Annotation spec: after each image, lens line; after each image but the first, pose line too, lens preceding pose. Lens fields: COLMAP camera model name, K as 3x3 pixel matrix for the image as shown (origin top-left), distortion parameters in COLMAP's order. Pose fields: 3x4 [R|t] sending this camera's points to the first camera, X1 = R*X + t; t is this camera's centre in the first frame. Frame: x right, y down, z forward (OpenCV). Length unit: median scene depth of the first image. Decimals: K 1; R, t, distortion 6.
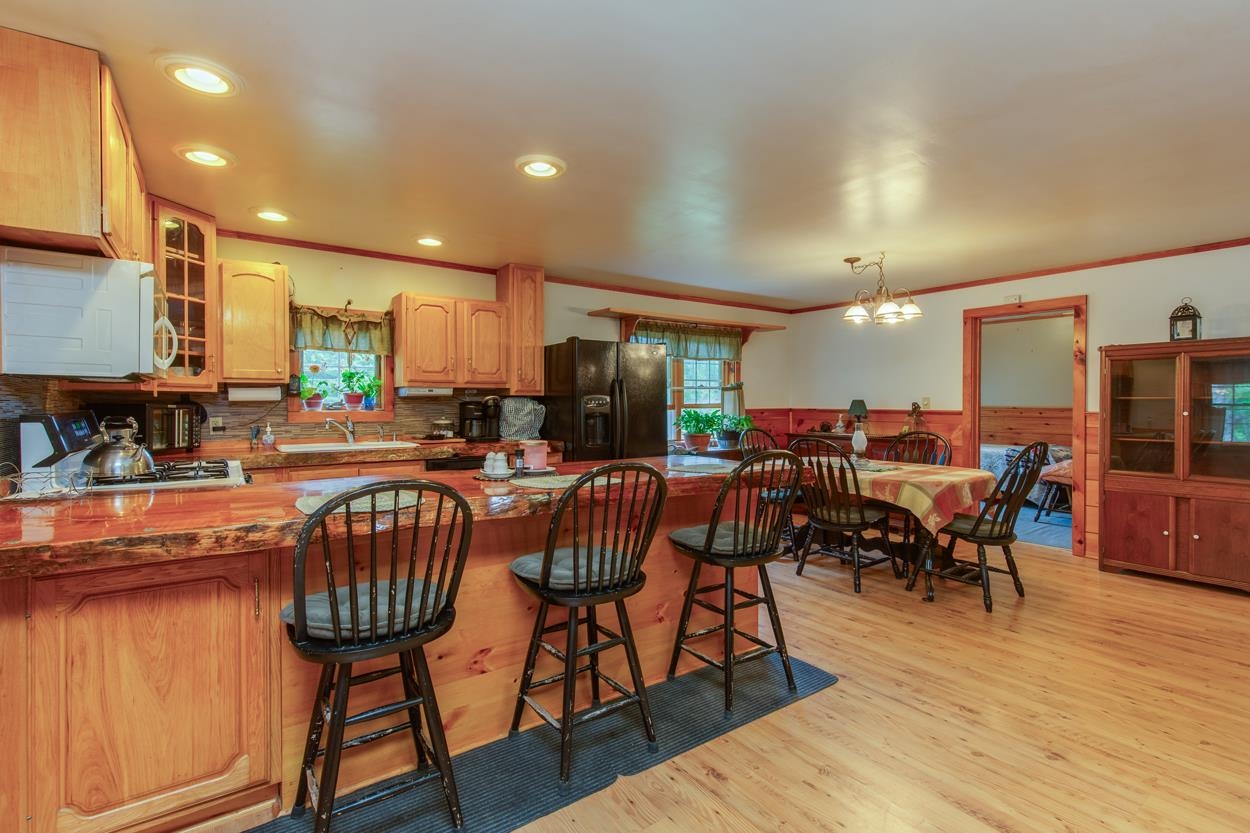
lens RADIAL K [[575.0, 0, 619.1], [0, 575.0, 407.3], [0, 0, 1]] dist [0.006207, -0.000807]
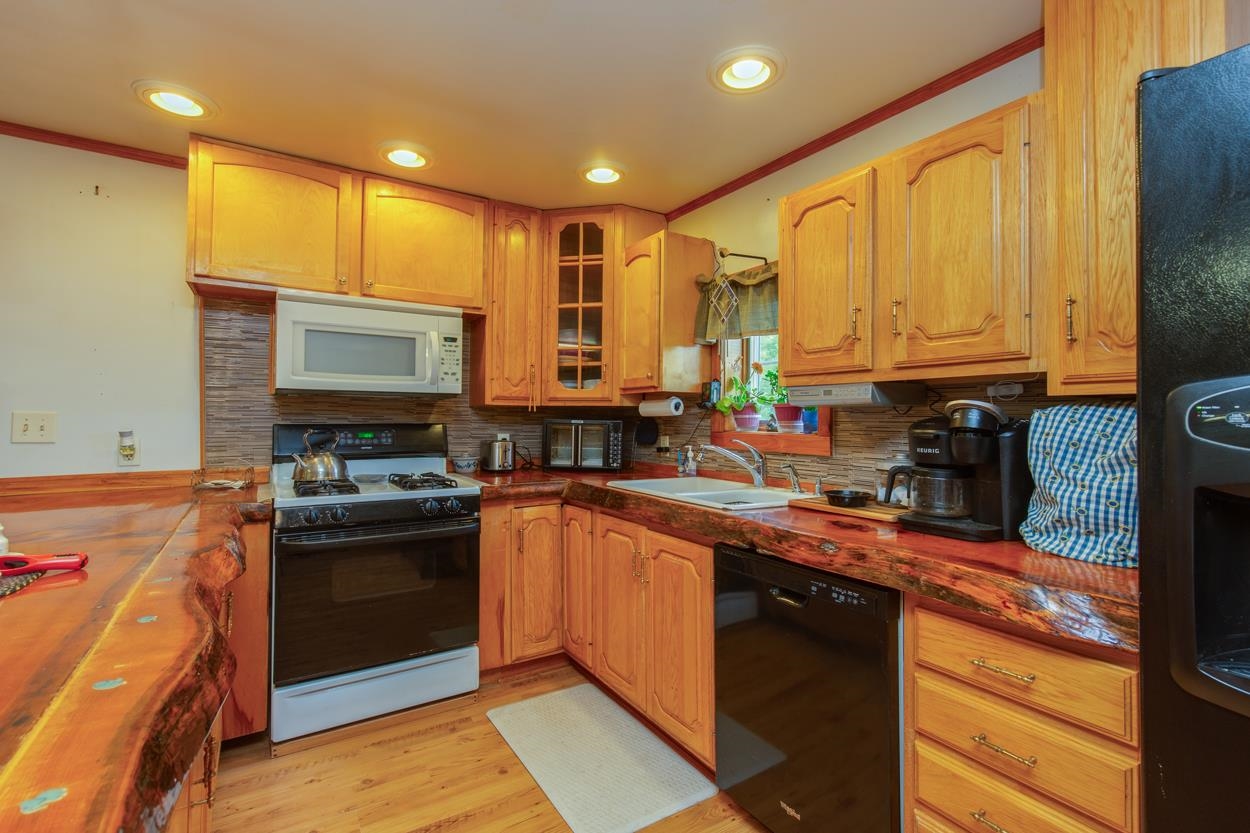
lens RADIAL K [[575.0, 0, 619.1], [0, 575.0, 407.3], [0, 0, 1]] dist [0.006207, -0.000807]
pose [[-0.045628, -0.020499, -0.998748, 0.123138], [-0.016171, 0.999674, -0.019779, -0.005818], [0.998828, 0.015249, -0.045945, 0.829182]]
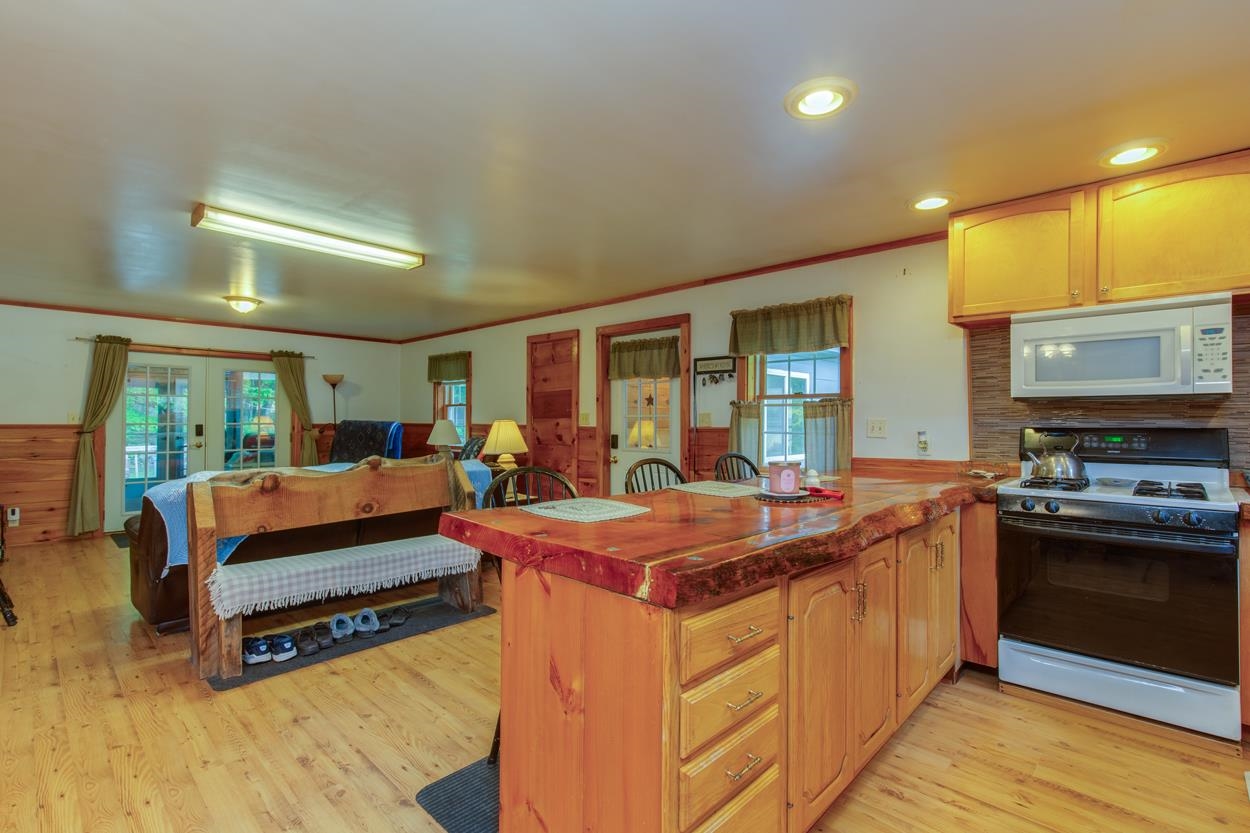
lens RADIAL K [[575.9, 0, 624.8], [0, 575.9, 413.7], [0, 0, 1]] dist [0.011323, -0.000322]
pose [[-0.979645, -0.005004, -0.200676, 0.158575], [-0.004929, 0.999987, -0.000876, -0.007869], [0.200678, 0.000131, -0.979657, 1.037329]]
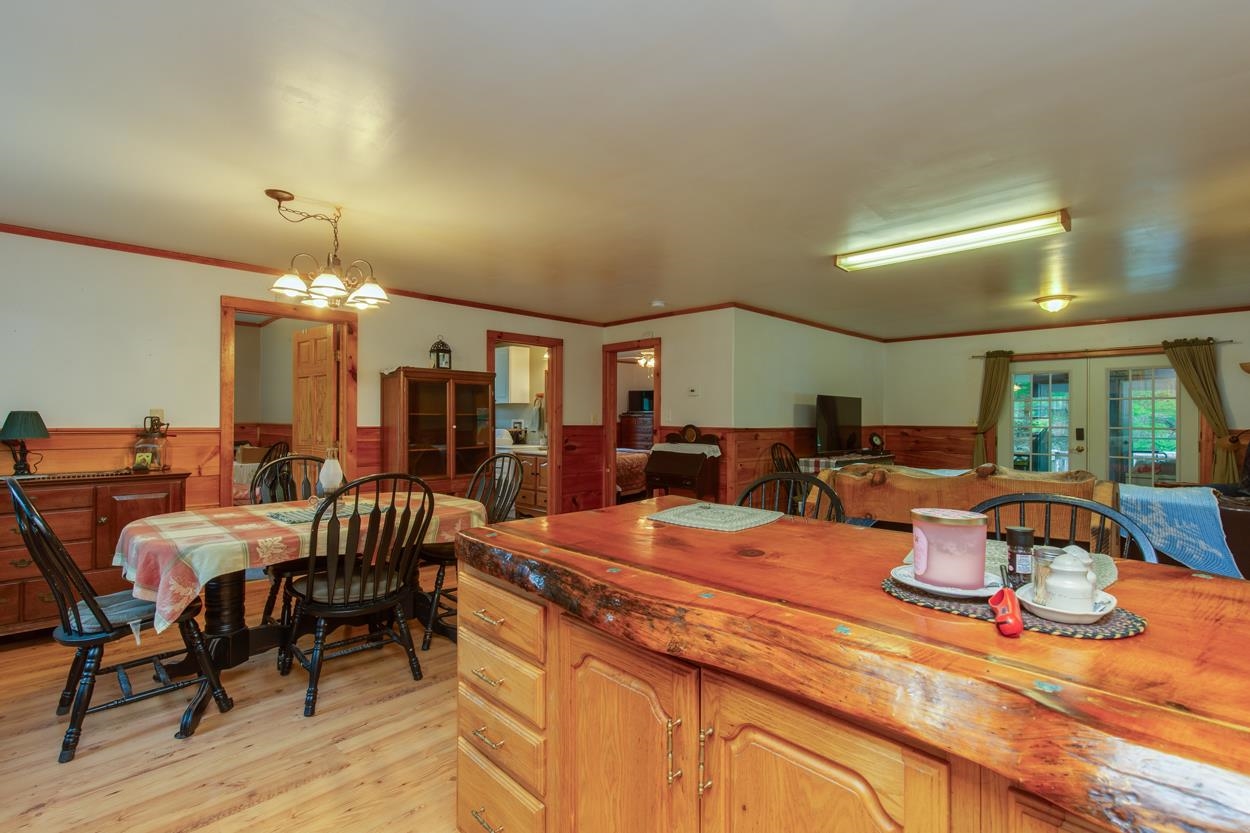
lens RADIAL K [[572.9, 0, 624.4], [0, 572.9, 414.5], [0, 0, 1]] dist [0.003213, 0.000462]
pose [[-0.174282, 0.007189, 0.984670, -0.295350], [0.003718, 0.999971, -0.006643, -0.005616], [-0.984689, 0.002503, -0.174304, 0.738791]]
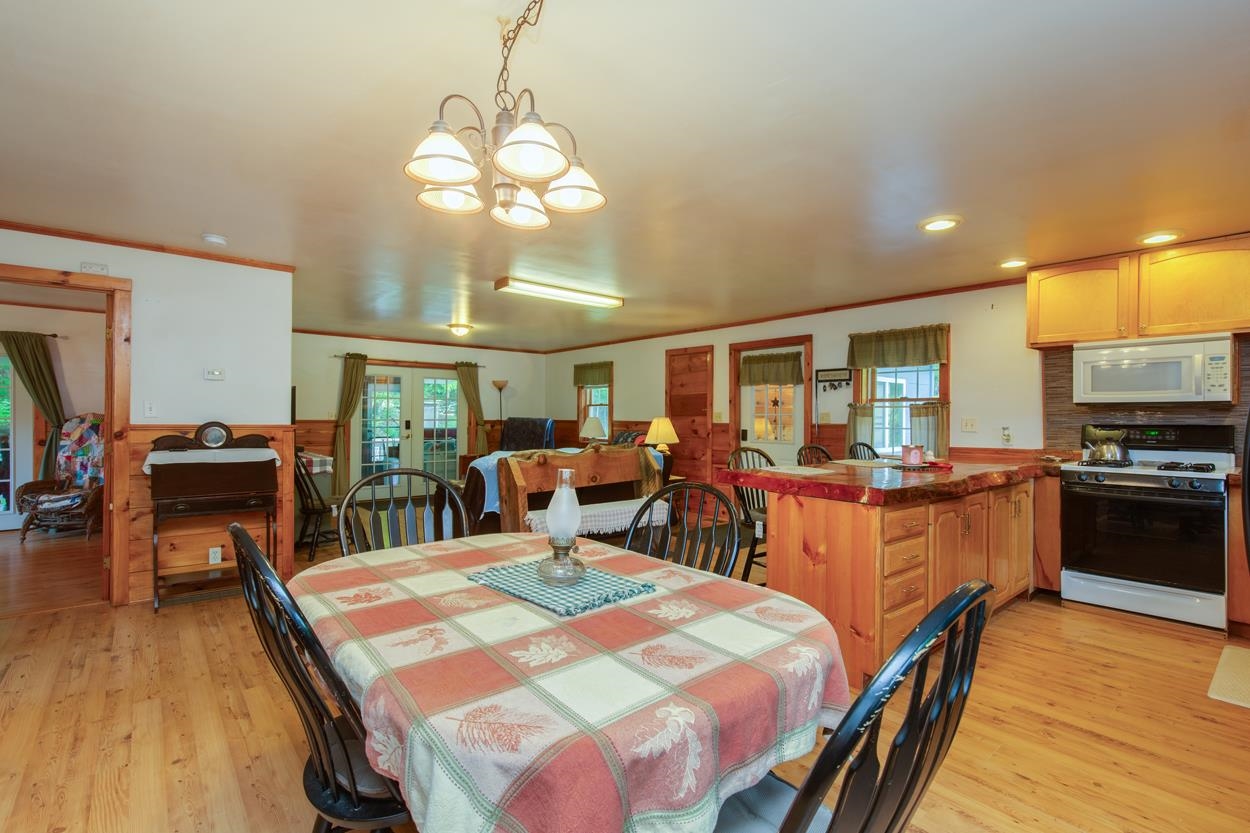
lens RADIAL K [[572.7, 0, 626.9], [0, 572.7, 413.8], [0, 0, 1]] dist [0.006149, 0.000445]
pose [[-0.995665, -0.005600, -0.092842, 0.385195], [-0.006066, 0.999970, 0.004744, -0.011479], [0.092812, 0.005286, -0.995670, 1.321133]]
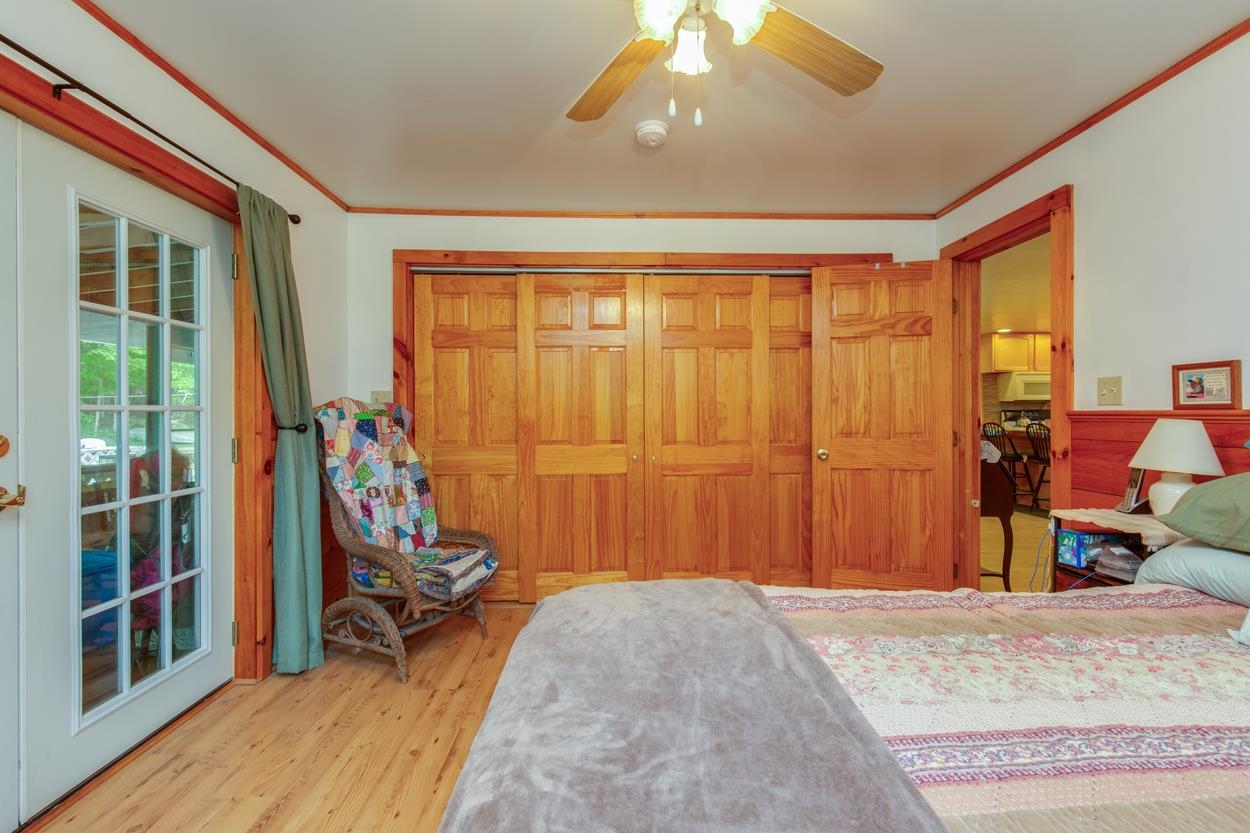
lens RADIAL K [[577.8, 0, 623.9], [0, 577.8, 414.3], [0, 0, 1]] dist [0.002749, 0.000345]
pose [[-0.548503, 0.003044, -0.836143, 1.932406], [-0.005234, 0.999961, 0.007073, 0.012979], [0.836132, 0.008256, -0.548466, 0.453662]]
